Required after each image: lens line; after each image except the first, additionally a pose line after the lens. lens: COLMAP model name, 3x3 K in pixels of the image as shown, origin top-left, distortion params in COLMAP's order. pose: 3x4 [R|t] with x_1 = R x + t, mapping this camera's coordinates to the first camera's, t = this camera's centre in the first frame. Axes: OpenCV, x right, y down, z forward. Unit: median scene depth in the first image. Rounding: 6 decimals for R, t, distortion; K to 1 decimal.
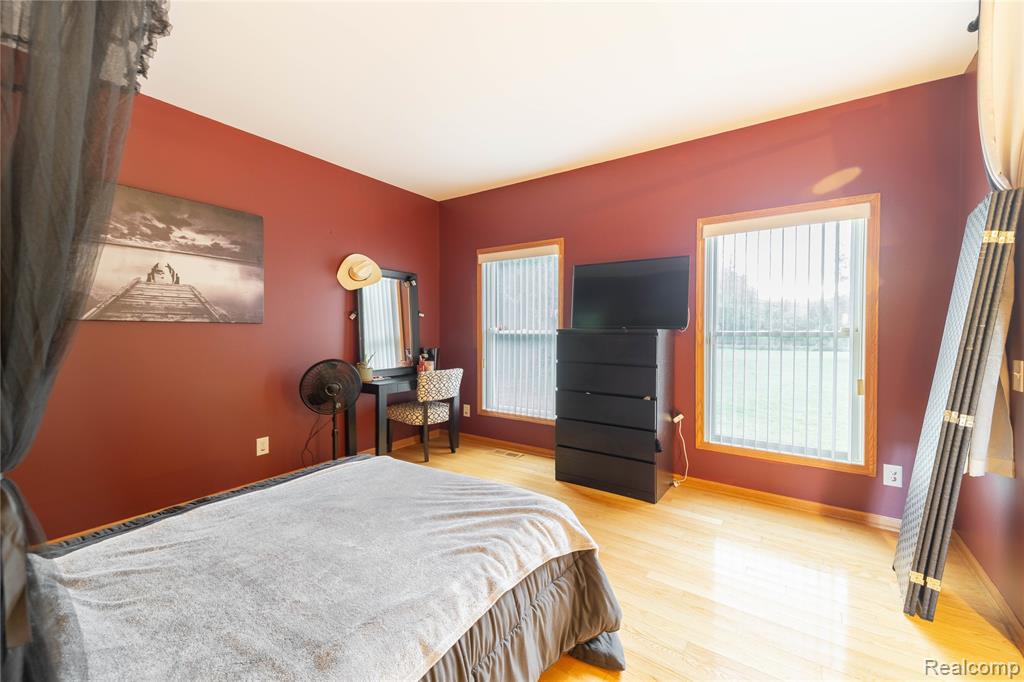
lens RADIAL K [[417.3, 0, 516.1], [0, 417.3, 338.3], [0, 0, 1]] dist [0.026120, -0.003195]
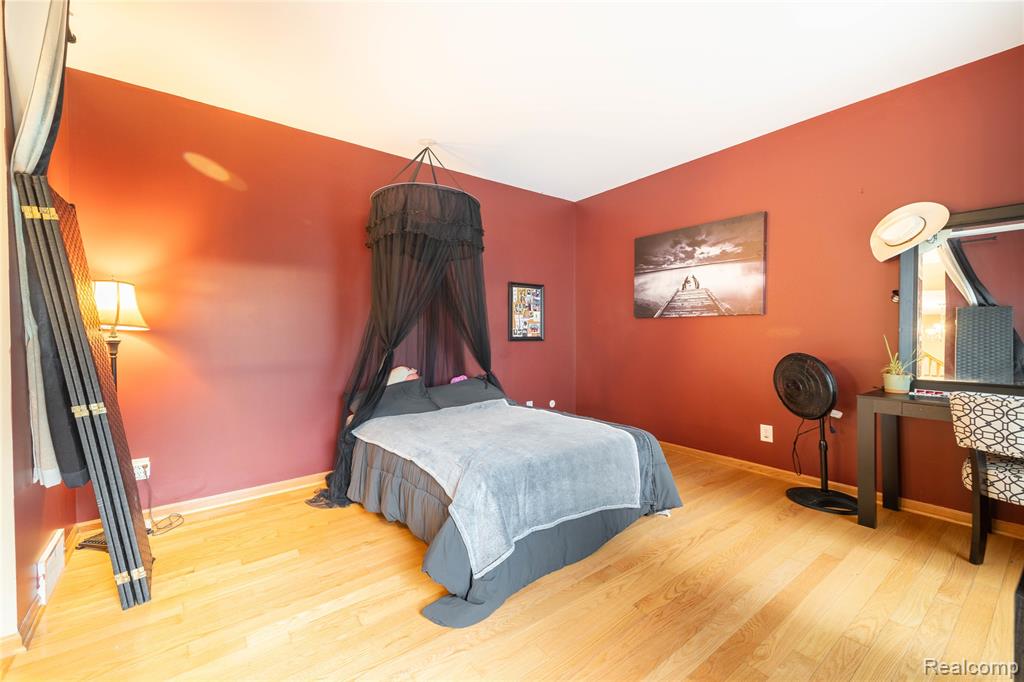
lens RADIAL K [[417.3, 0, 511.4], [0, 417.3, 341.2], [0, 0, 1]] dist [0.026120, -0.003195]
pose [[-0.329343, 0.022273, -0.943947, 0.685793], [-0.014536, 0.999484, 0.028655, 0.011323], [0.944098, 0.023158, -0.328850, 0.887836]]
